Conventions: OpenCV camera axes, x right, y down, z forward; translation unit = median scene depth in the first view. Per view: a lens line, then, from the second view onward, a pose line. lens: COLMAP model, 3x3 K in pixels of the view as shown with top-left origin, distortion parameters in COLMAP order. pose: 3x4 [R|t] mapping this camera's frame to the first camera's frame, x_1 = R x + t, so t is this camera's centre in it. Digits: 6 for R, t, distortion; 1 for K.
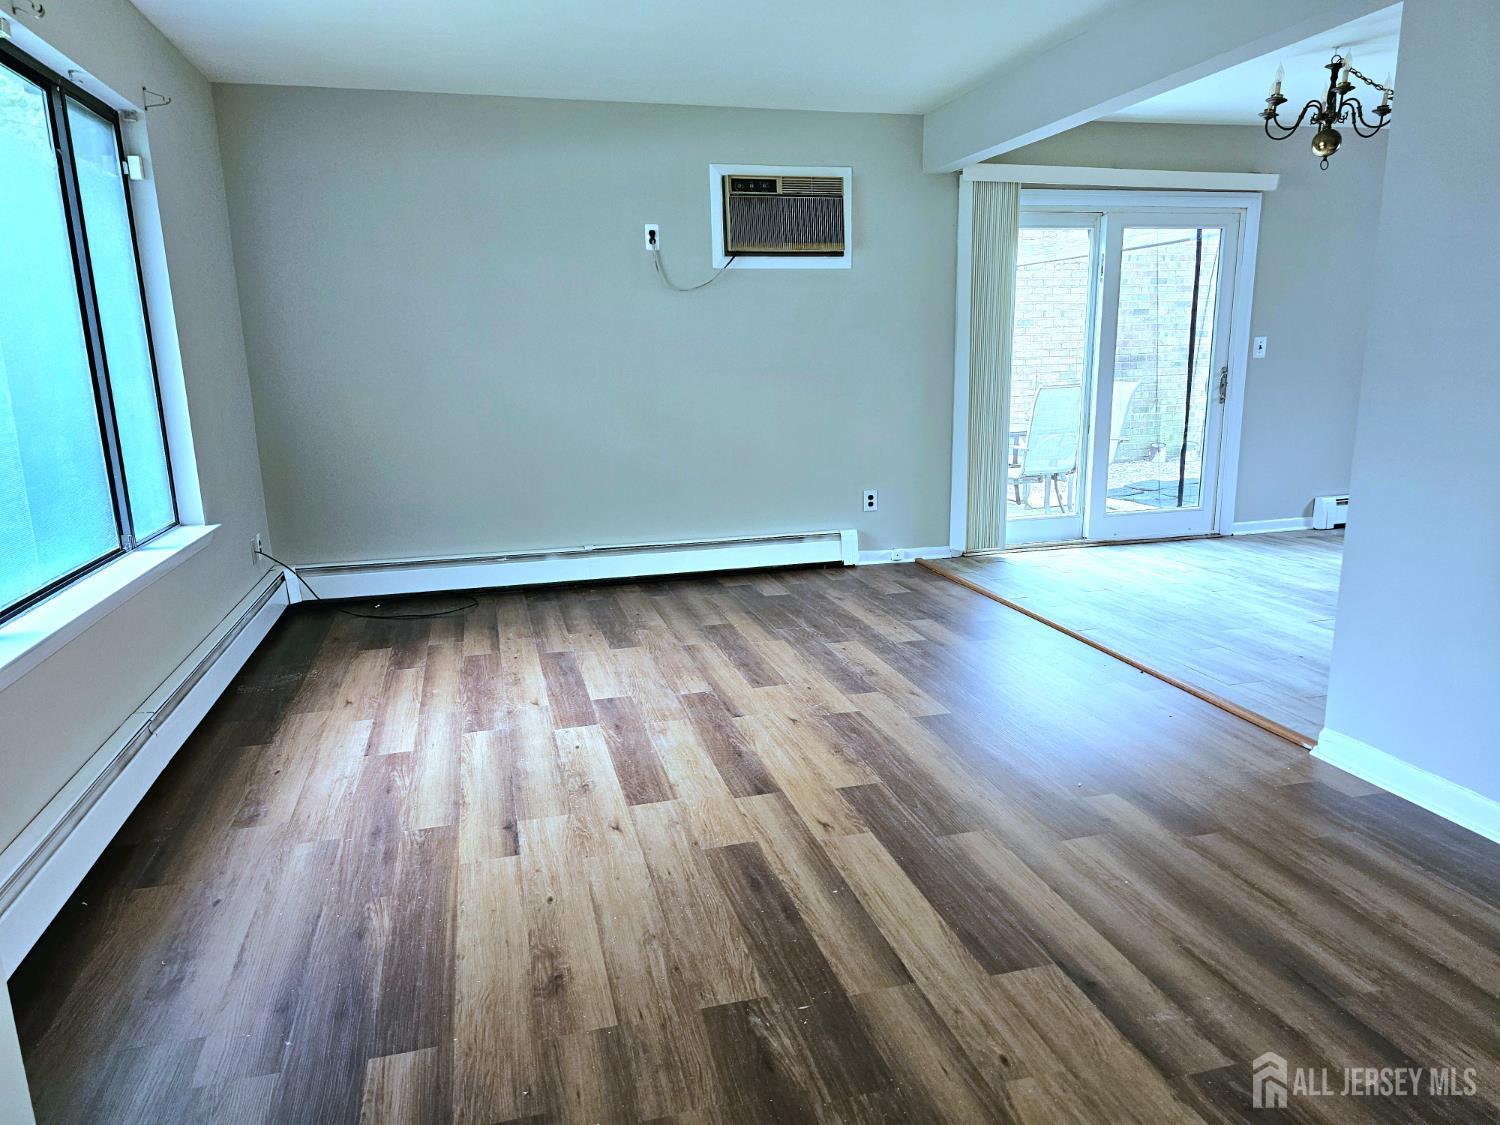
lens RADIAL K [[963.8, 0, 750.0], [0, 963.8, 562.5], [0, 0, 1]] dist [0.116597, -0.160027]
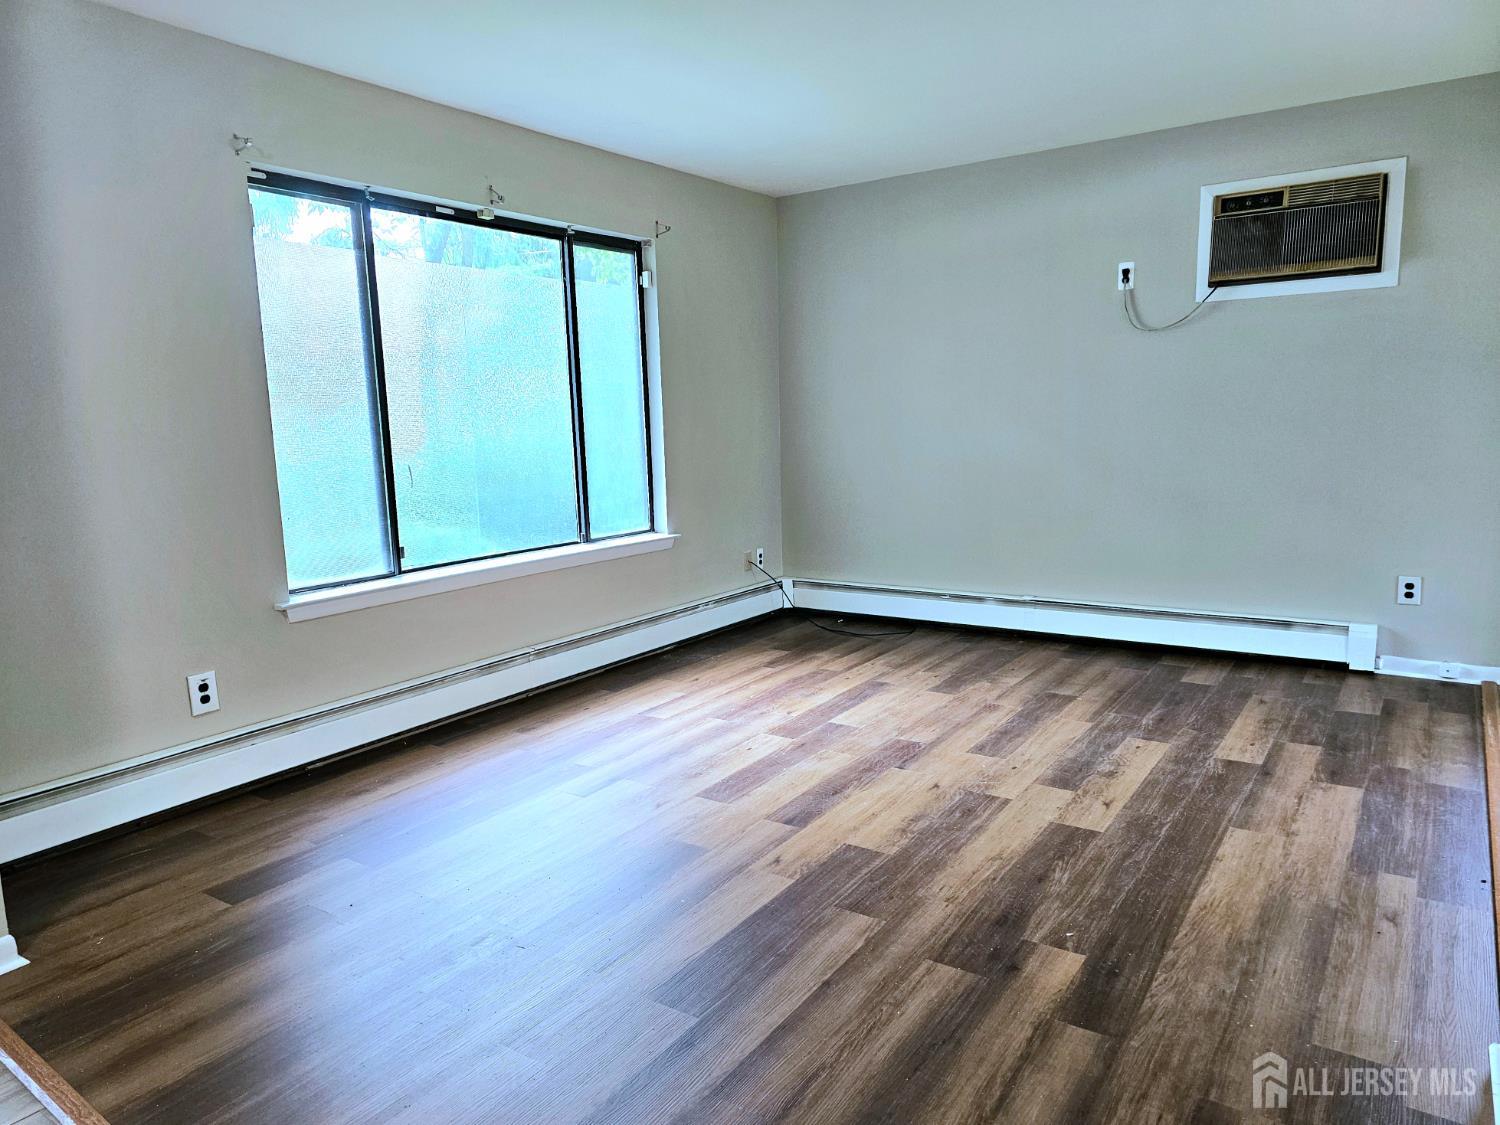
lens RADIAL K [[1000.9, 0, 746.7], [0, 1000.9, 578.3], [0, 0, 1]] dist [0.004384, -0.002355]
pose [[0.641152, 0.121710, -0.757701, 0.485588], [-0.144568, 0.988821, 0.036505, -0.035961], [0.753674, 0.086134, 0.651580, 0.149712]]
